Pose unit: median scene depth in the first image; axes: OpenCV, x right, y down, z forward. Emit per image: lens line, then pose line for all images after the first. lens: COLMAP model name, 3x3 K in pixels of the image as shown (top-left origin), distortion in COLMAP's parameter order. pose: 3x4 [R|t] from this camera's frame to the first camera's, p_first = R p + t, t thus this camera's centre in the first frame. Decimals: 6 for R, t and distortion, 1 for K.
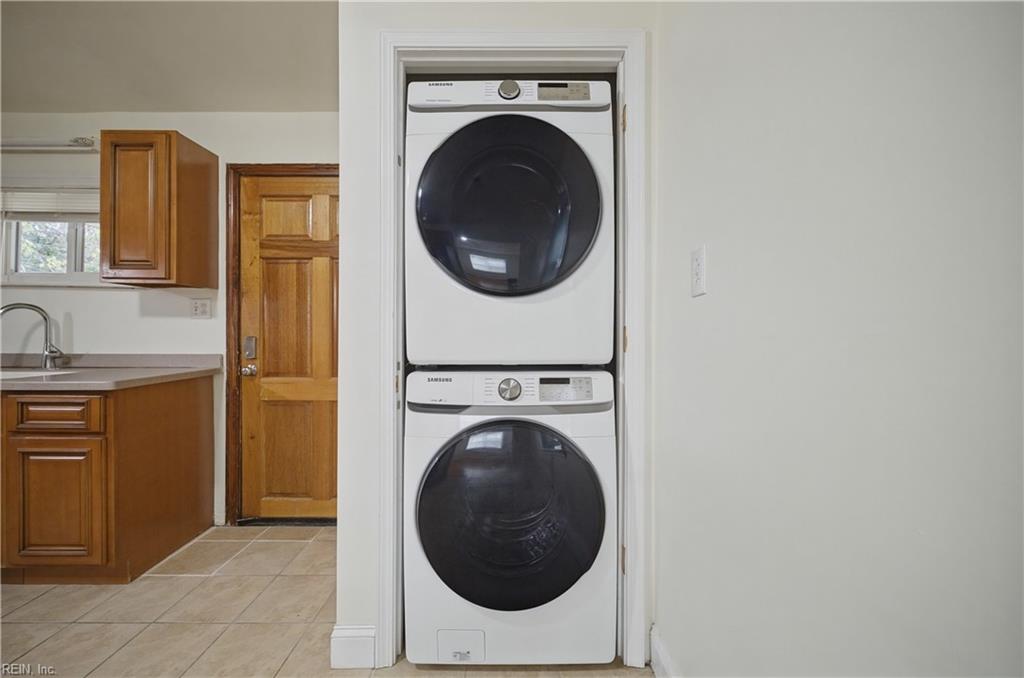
lens RADIAL K [[405.1, 0, 506.0], [0, 405.1, 334.4], [0, 0, 1]] dist [-0.001340, -0.000311]
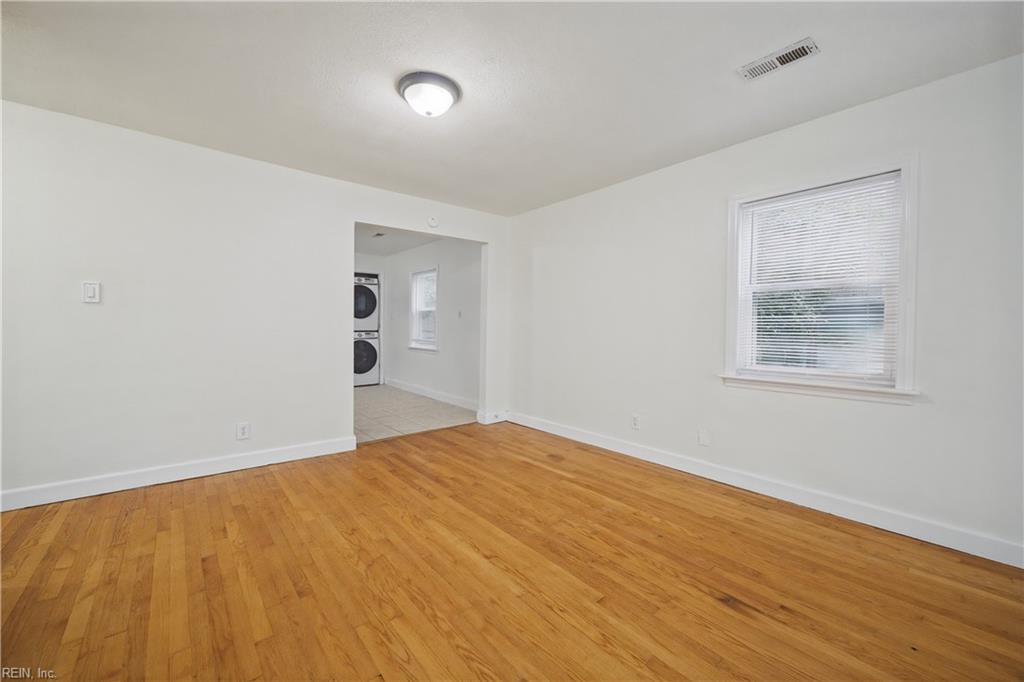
lens RADIAL K [[404.3, 0, 510.6], [0, 404.3, 334.1], [0, 0, 1]] dist [-0.000489, -0.000568]
pose [[0.769531, -0.006503, 0.638576, -1.881446], [-0.008857, 0.999743, 0.020855, -0.009140], [-0.638547, -0.021705, 0.769276, -4.433274]]
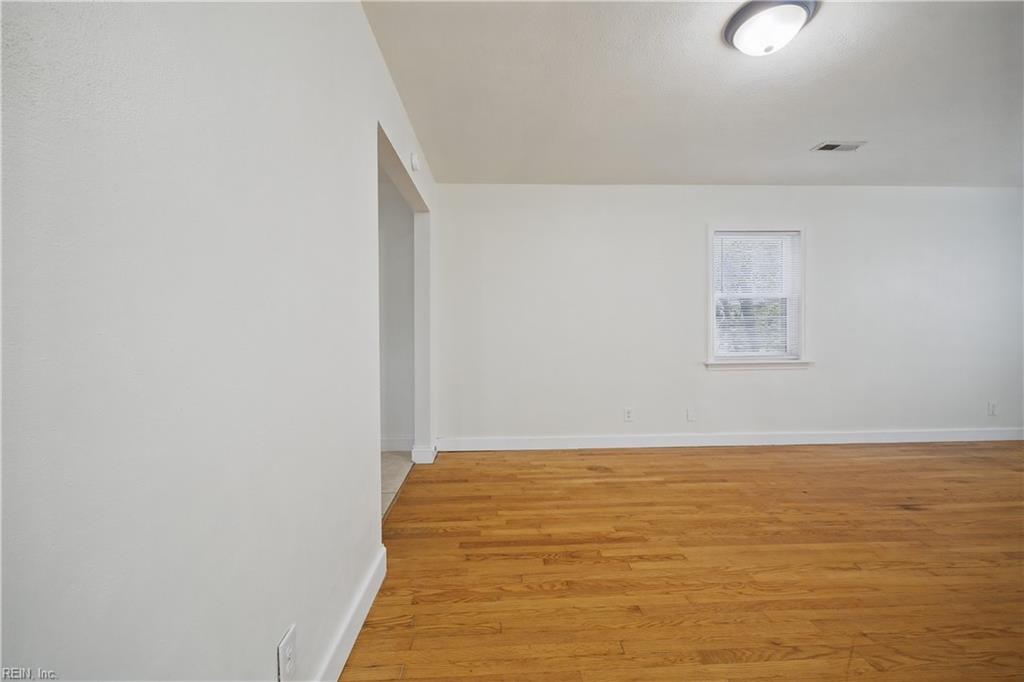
lens RADIAL K [[404.3, 0, 510.6], [0, 404.3, 334.1], [0, 0, 1]] dist [-0.000489, -0.000568]
pose [[-0.040026, -0.017919, 0.999038, -2.327443], [0.002169, 0.999835, 0.018020, -0.000473], [-0.999196, 0.002889, -0.039980, -2.083707]]
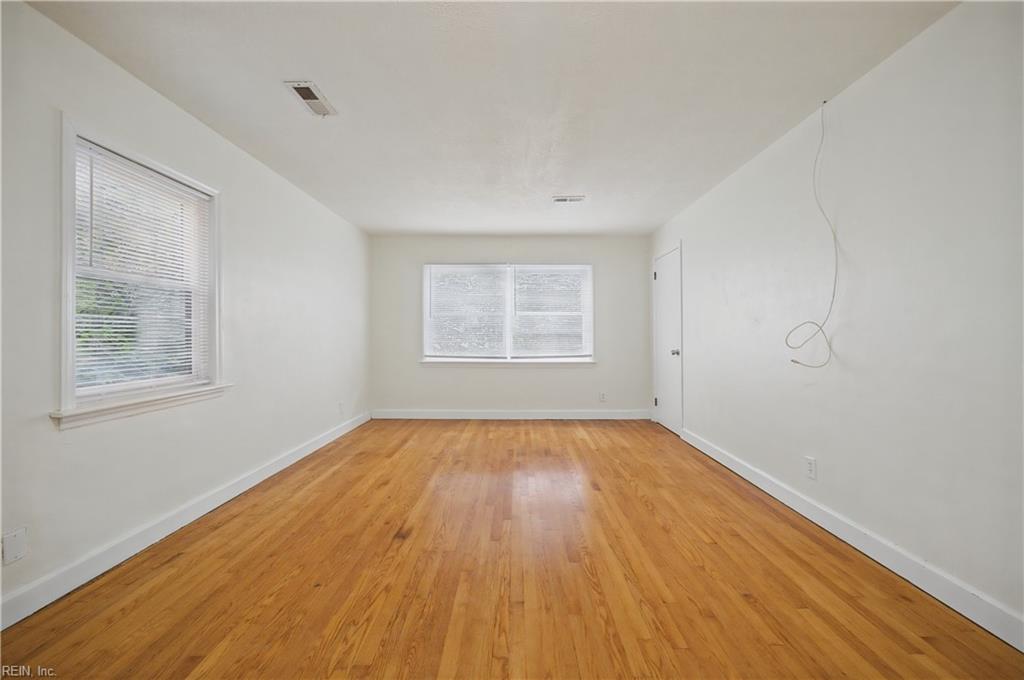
lens RADIAL K [[406.6, 0, 511.0], [0, 406.6, 335.9], [0, 0, 1]] dist [-0.000809, -0.000305]
pose [[-0.999960, -0.003890, 0.008000, -1.056938], [-0.003928, 0.999981, -0.004742, 0.005484], [-0.007981, -0.004773, -0.999957, -2.279697]]
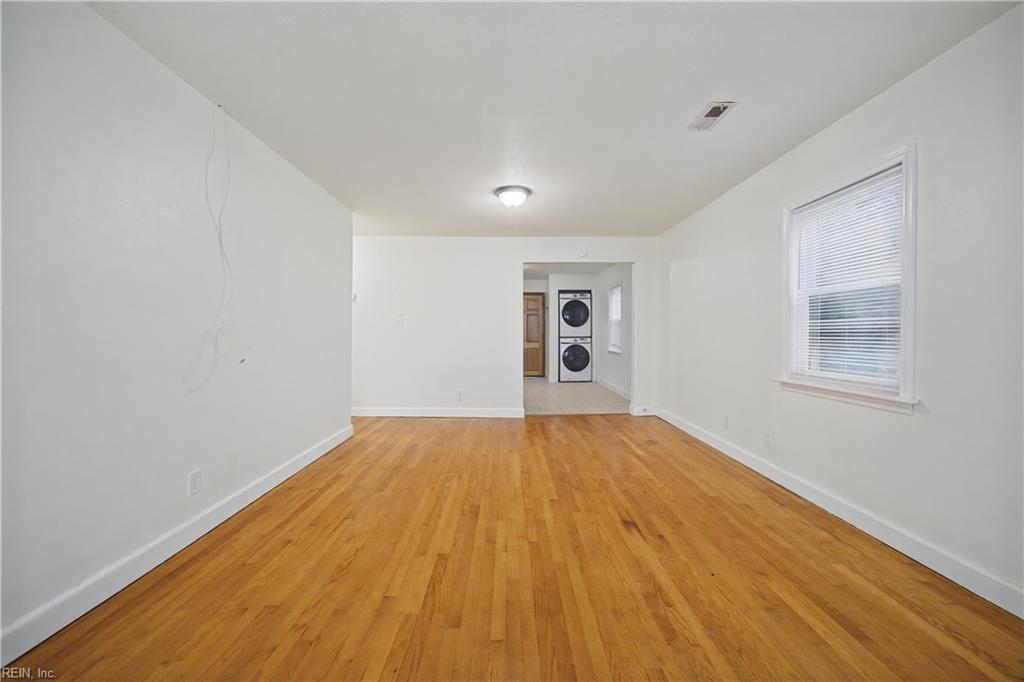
lens RADIAL K [[404.3, 0, 510.6], [0, 404.3, 334.1], [0, 0, 1]] dist [-0.000489, -0.000568]
pose [[0.999943, -0.003039, 0.010186, -1.130184], [0.002967, 0.999970, 0.007098, -0.019604], [-0.010208, -0.007067, 0.999923, -5.676859]]
